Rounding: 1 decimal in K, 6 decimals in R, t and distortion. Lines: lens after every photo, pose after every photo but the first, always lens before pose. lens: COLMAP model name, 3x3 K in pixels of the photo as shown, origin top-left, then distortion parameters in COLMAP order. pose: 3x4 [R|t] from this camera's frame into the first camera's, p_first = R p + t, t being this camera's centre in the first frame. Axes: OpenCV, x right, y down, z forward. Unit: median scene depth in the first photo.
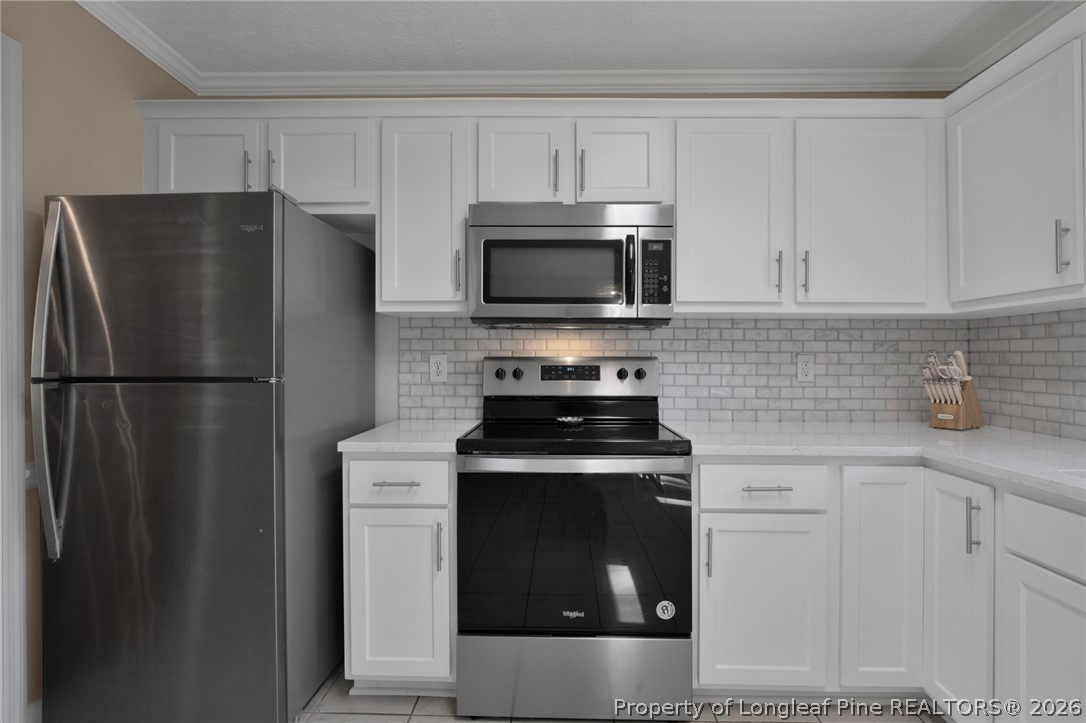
lens RADIAL K [[518.2, 0, 542.2], [0, 518.2, 351.8], [0, 0, 1]] dist [-0.023946, 0.008852]
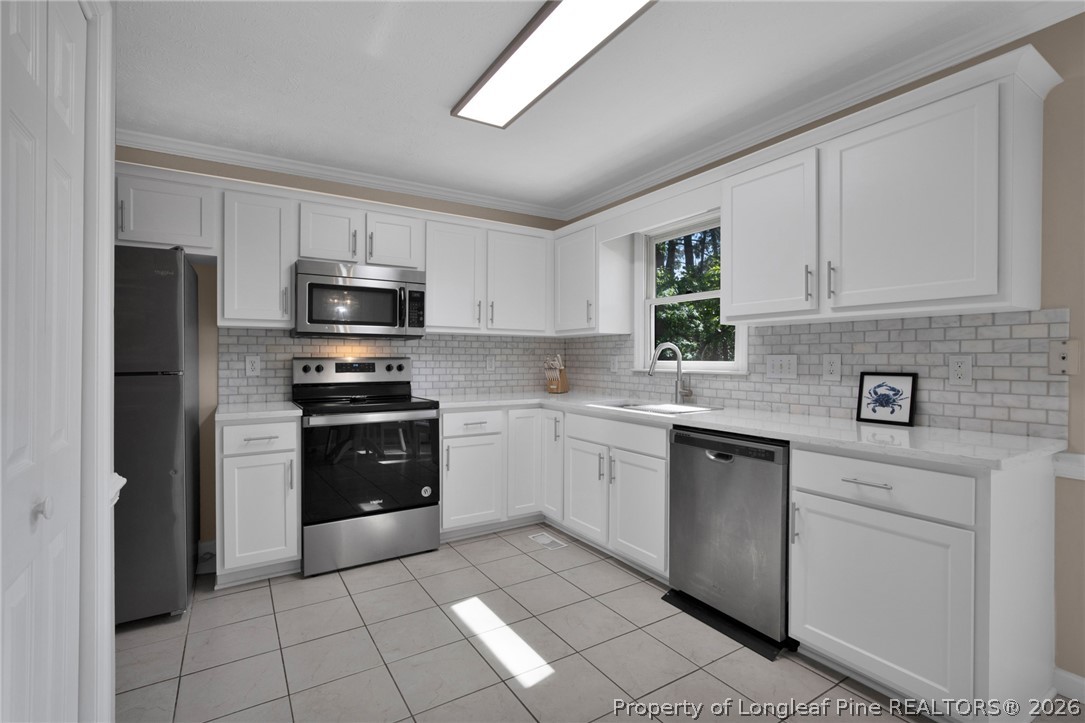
lens RADIAL K [[505.2, 0, 547.6], [0, 505.2, 362.3], [0, 0, 1]] dist [-0.021917, 0.010842]
pose [[0.824013, -0.006412, 0.566534, -0.325484], [-0.006017, 0.999781, 0.020067, -0.009047], [-0.566538, -0.019944, 0.823794, -0.567753]]
